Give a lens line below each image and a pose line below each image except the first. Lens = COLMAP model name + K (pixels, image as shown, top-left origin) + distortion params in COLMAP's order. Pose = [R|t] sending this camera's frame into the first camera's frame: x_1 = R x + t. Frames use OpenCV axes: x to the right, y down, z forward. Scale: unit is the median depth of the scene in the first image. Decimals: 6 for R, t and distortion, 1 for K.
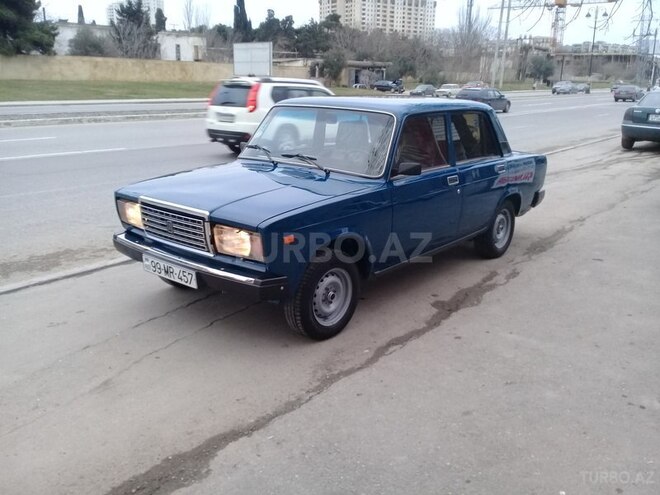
lens RADIAL K [[643.3, 0, 309.3], [0, 643.3, 221.1], [0, 0, 1]] dist [0.013352, -0.007146]
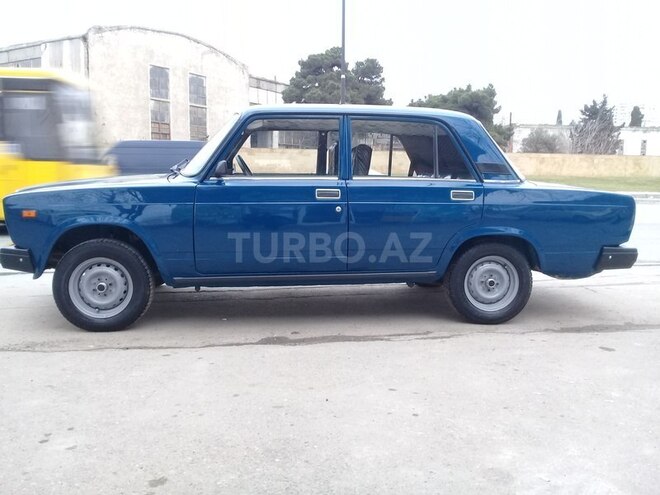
lens RADIAL K [[606.2, 0, 330.0], [0, 606.2, 247.5], [0, 0, 1]] dist [0.015880, 0.002120]
pose [[0.735702, 0.075079, -0.673131, 0.092558], [-0.150590, 0.987093, -0.054491, 0.005151], [0.660352, 0.141456, 0.737513, 0.053226]]
